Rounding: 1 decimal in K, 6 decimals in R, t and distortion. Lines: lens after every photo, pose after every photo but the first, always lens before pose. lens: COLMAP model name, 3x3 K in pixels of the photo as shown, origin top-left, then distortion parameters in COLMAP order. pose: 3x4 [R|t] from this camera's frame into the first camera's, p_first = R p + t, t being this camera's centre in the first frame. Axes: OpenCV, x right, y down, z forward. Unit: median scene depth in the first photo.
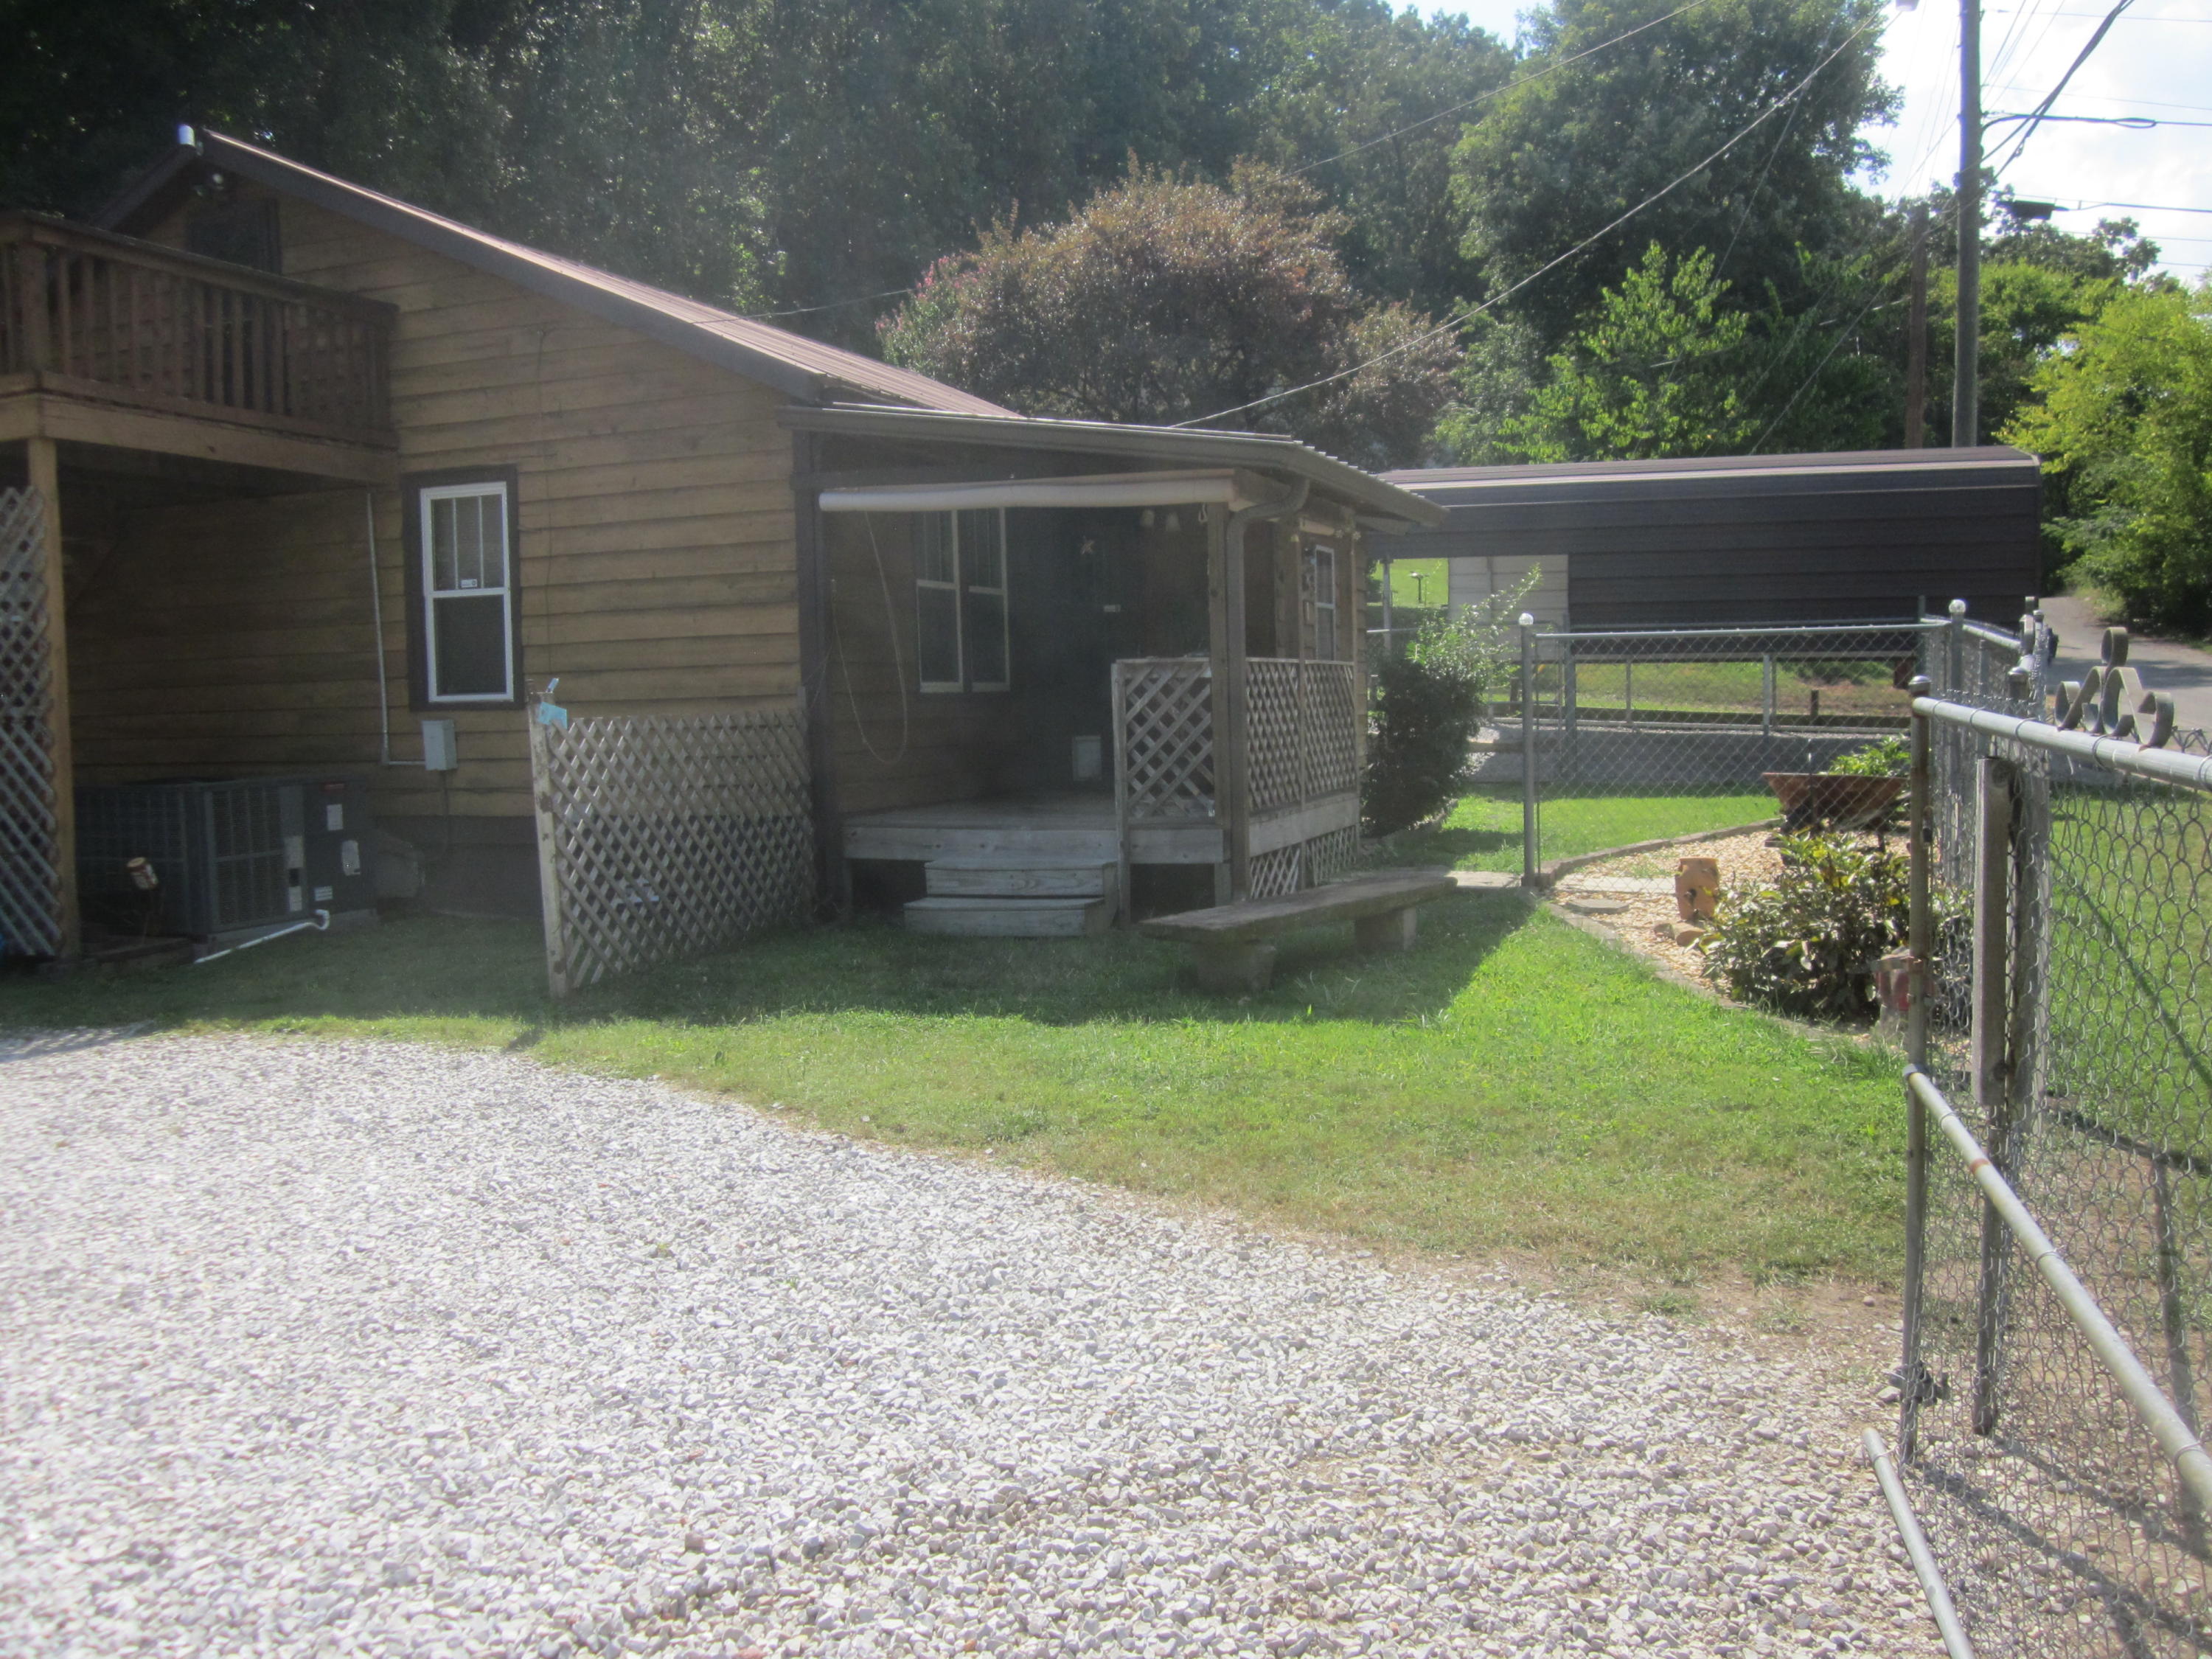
lens RADIAL K [[1870.4, 0, 1097.4], [0, 1870.4, 827.8], [0, 0, 1]] dist [-0.025920, 0.006933]
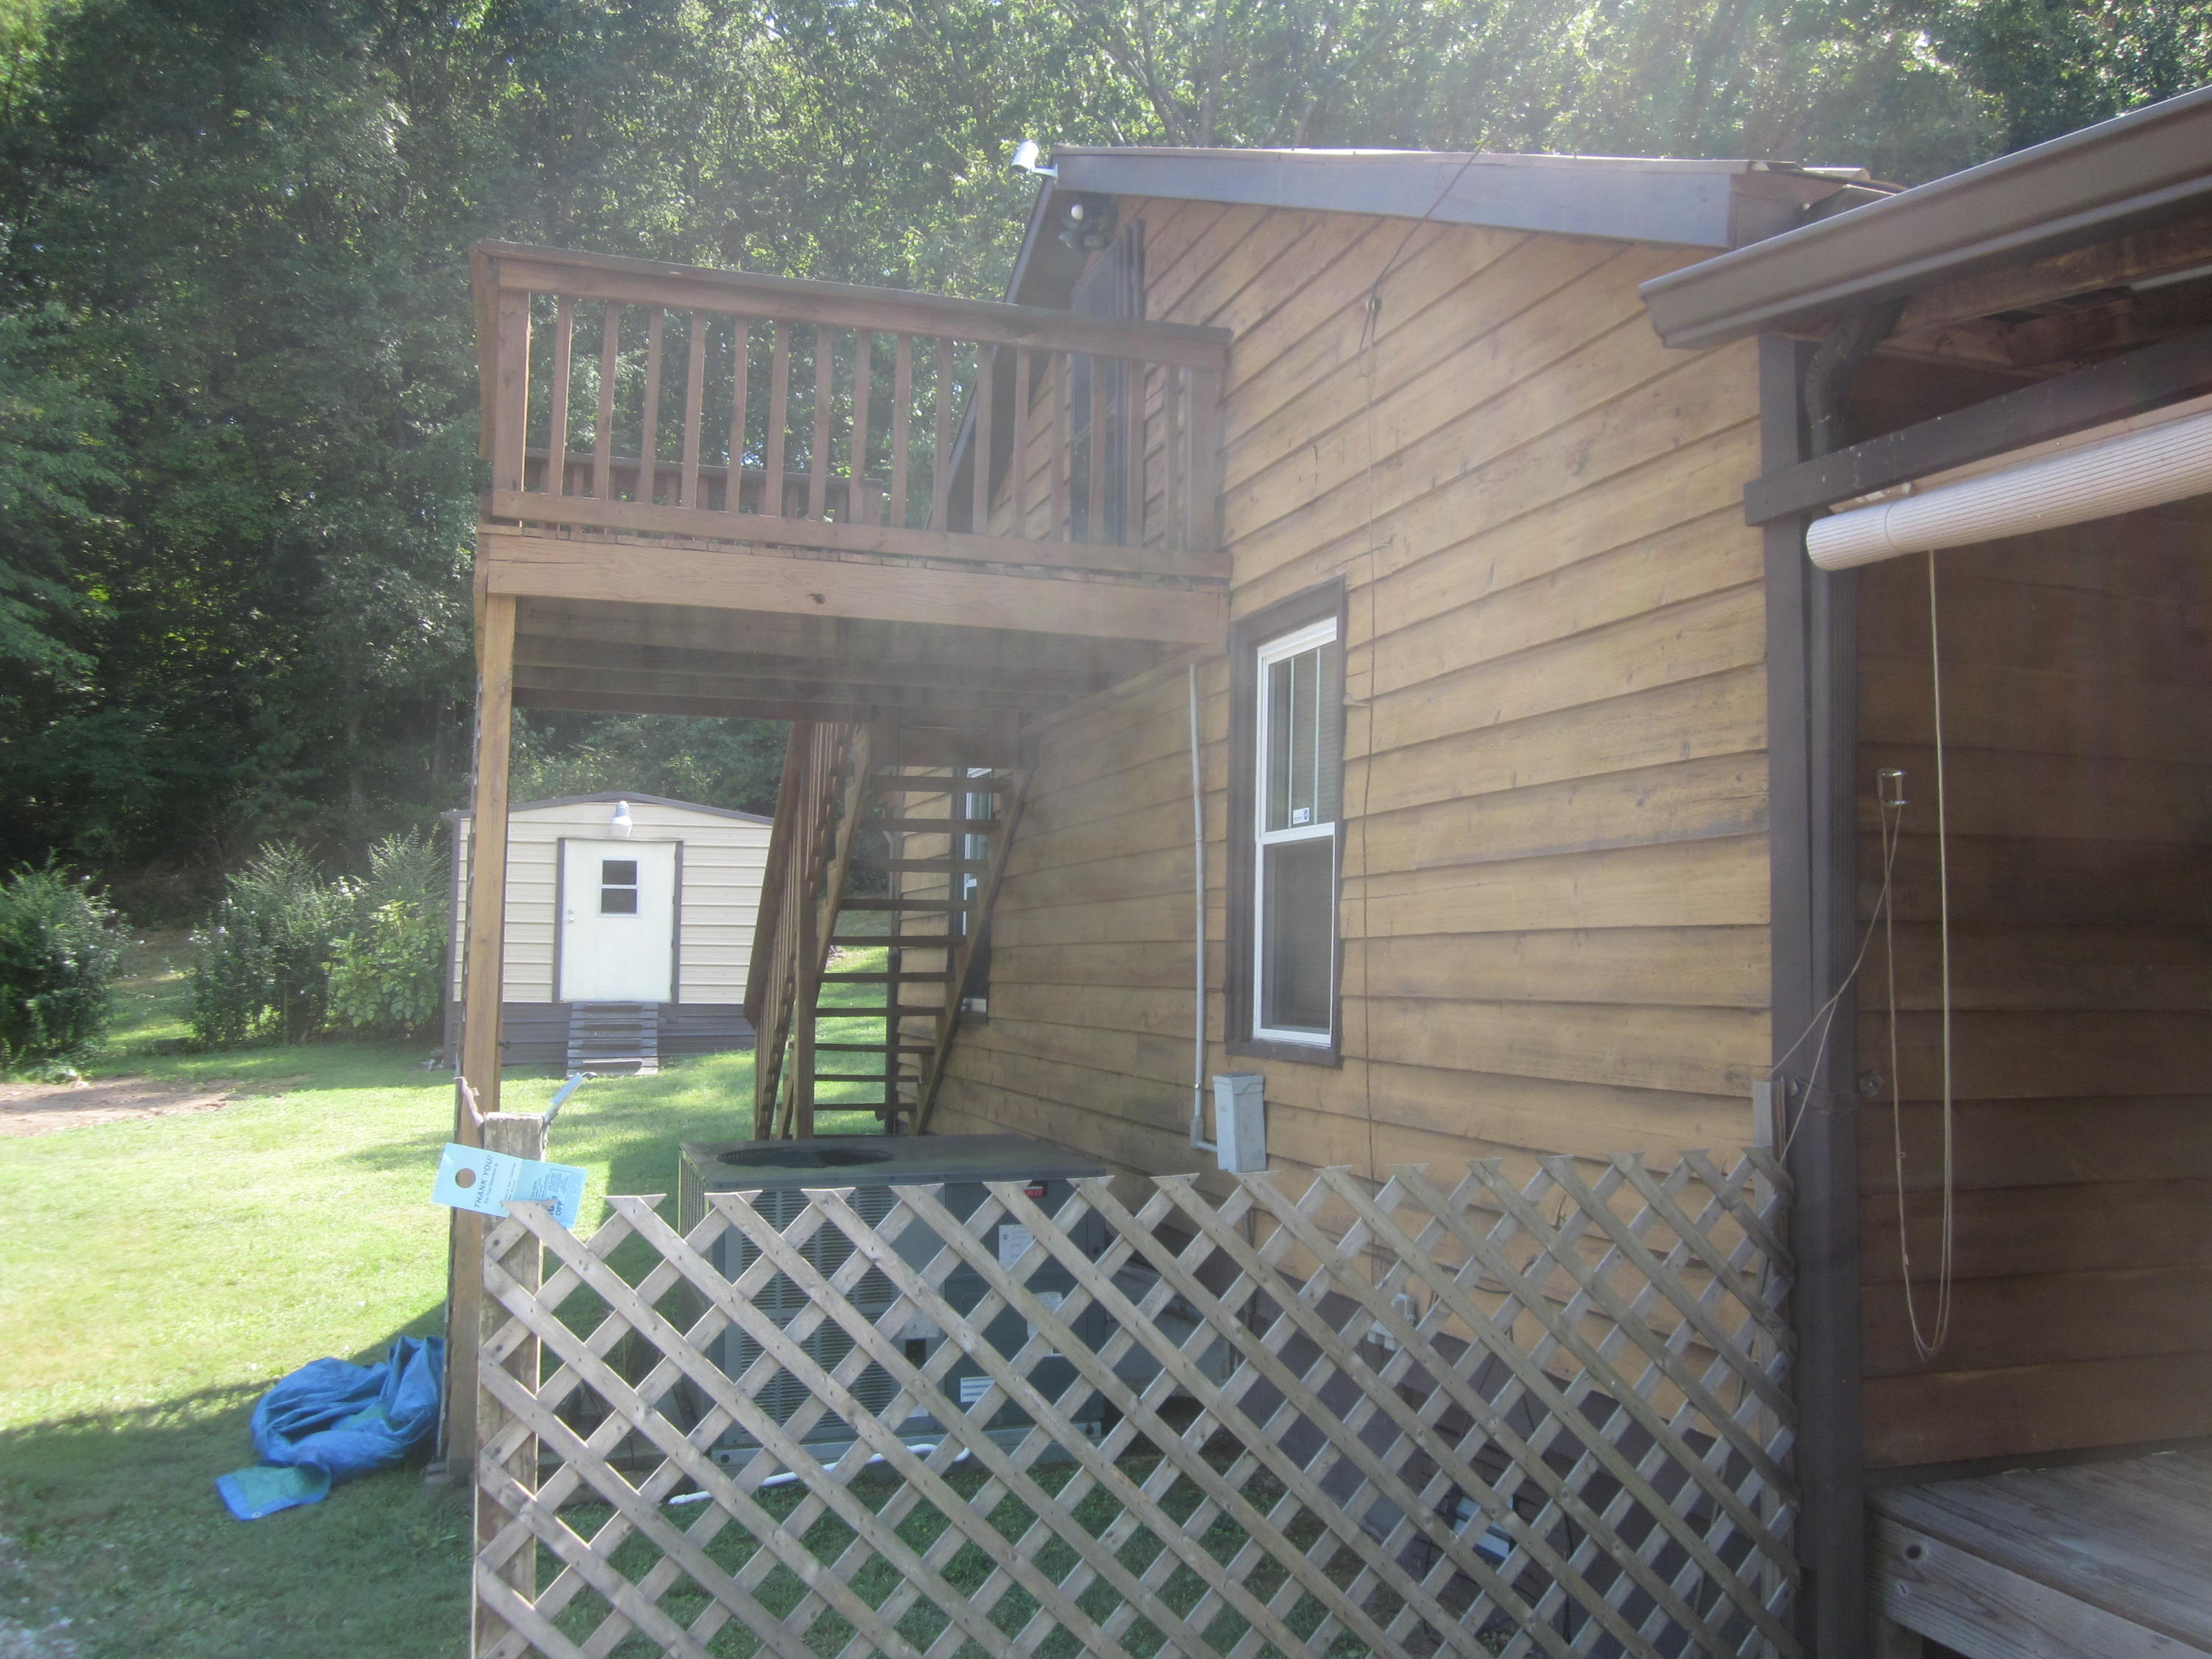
lens RADIAL K [[1859.8, 0, 1106.0], [0, 1859.8, 829.5], [0, 0, 1]] dist [-0.039711, 0.013735]
pose [[0.661818, -0.024285, -0.749271, 0.016209], [-0.077947, 0.991829, -0.100996, -0.071029], [0.745601, 0.125245, 0.654517, 0.623044]]
